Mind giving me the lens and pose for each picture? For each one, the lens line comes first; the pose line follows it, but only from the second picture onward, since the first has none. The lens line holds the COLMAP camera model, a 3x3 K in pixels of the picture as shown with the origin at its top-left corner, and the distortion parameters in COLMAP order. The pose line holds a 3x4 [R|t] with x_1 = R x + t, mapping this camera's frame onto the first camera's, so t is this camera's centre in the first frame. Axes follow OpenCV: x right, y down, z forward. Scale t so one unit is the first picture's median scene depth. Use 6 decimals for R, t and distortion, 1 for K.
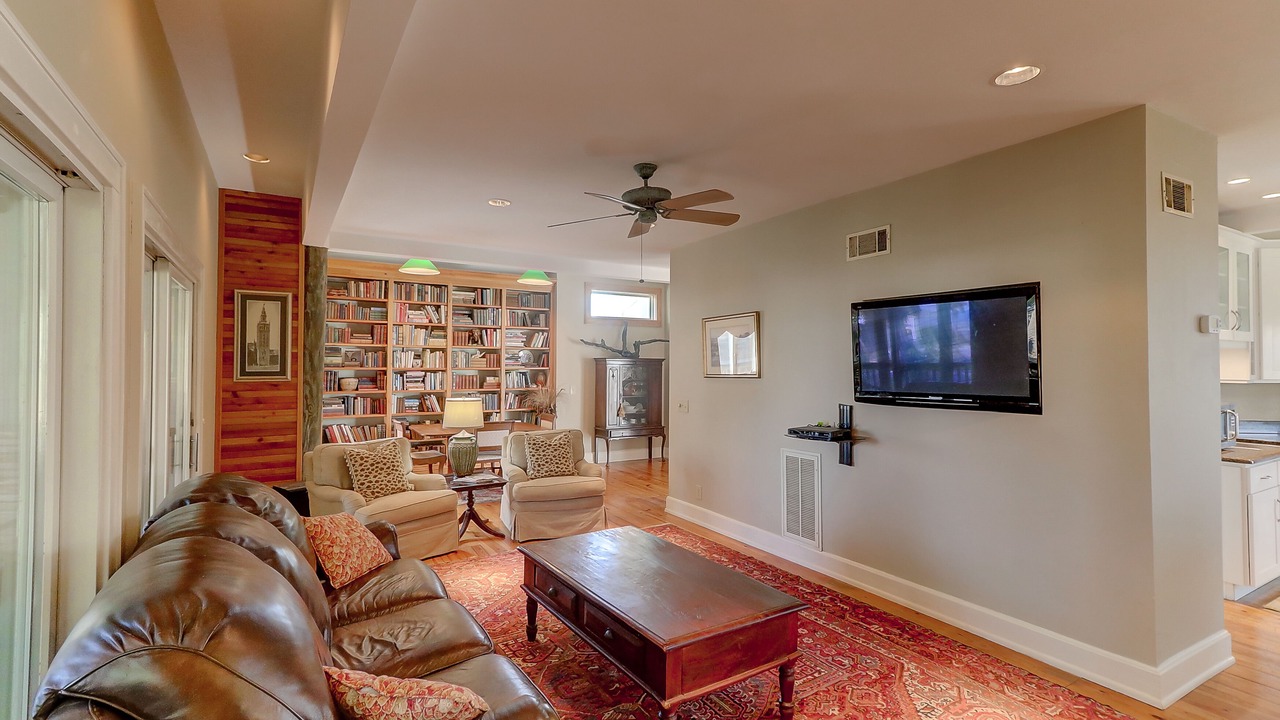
lens RADIAL K [[578.7, 0, 631.7], [0, 578.7, 351.8], [0, 0, 1]] dist [0.022095, -0.000033]
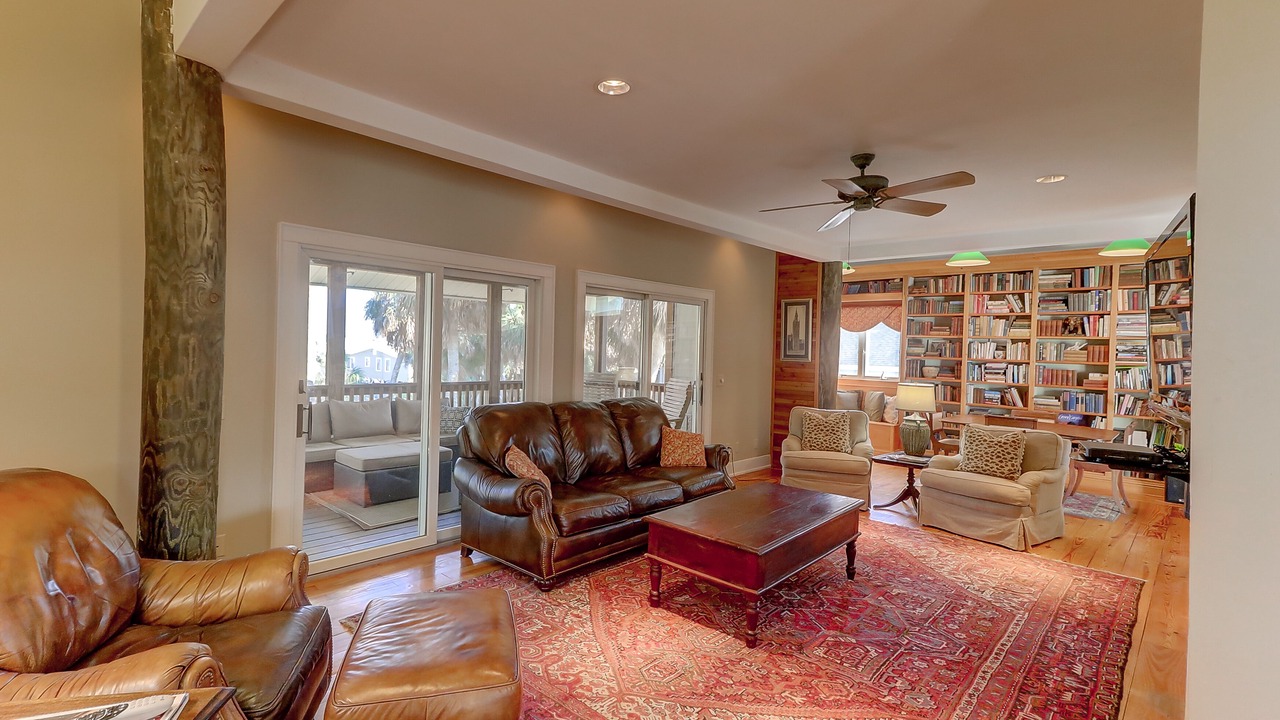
lens RADIAL K [[578.7, 0, 633.1], [0, 578.7, 356.2], [0, 0, 1]] dist [0.022095, -0.000033]
pose [[0.269125, 0.016380, -0.962966, 0.414451], [-0.007266, 0.999861, 0.014977, 0.012029], [0.963078, 0.002966, 0.269207, 0.145803]]
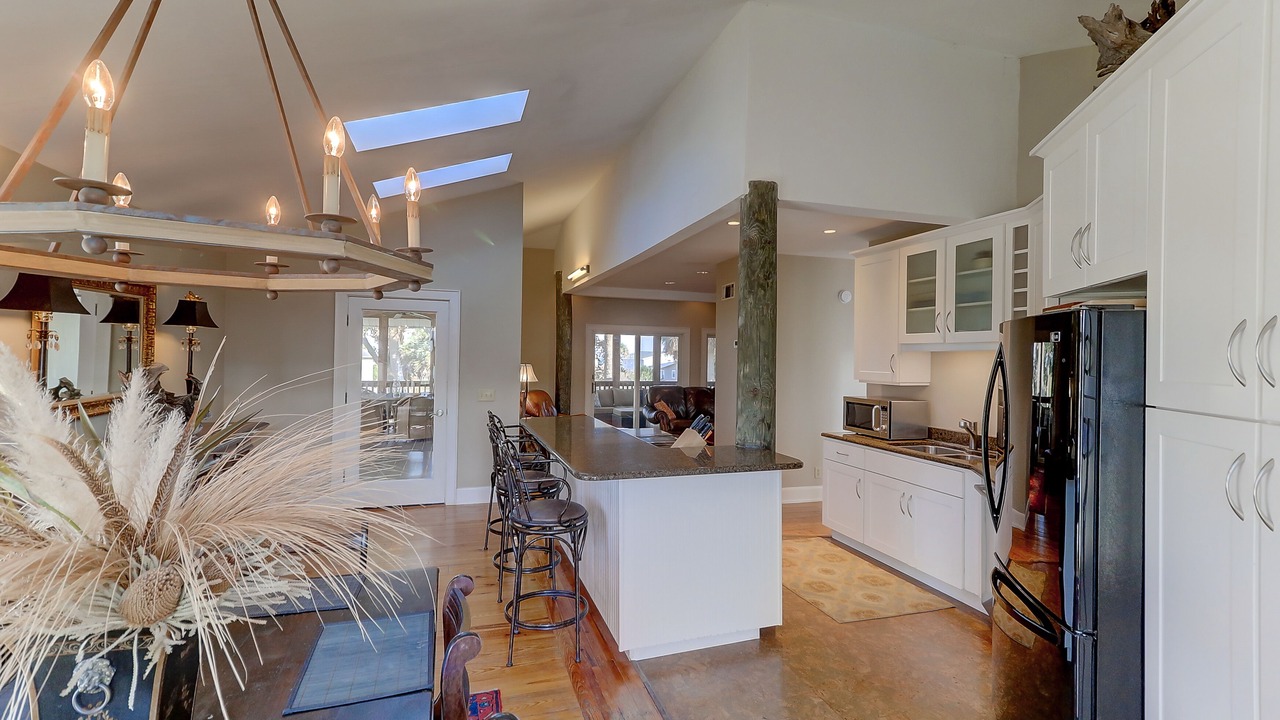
lens RADIAL K [[578.7, 0, 640.9], [0, 578.7, 354.3], [0, 0, 1]] dist [0.022095, -0.000033]
pose [[-0.223626, -0.008146, -0.974641, 1.057908], [-0.001284, 0.999967, -0.008063, 0.004132], [0.974674, -0.000552, -0.223629, 0.379108]]
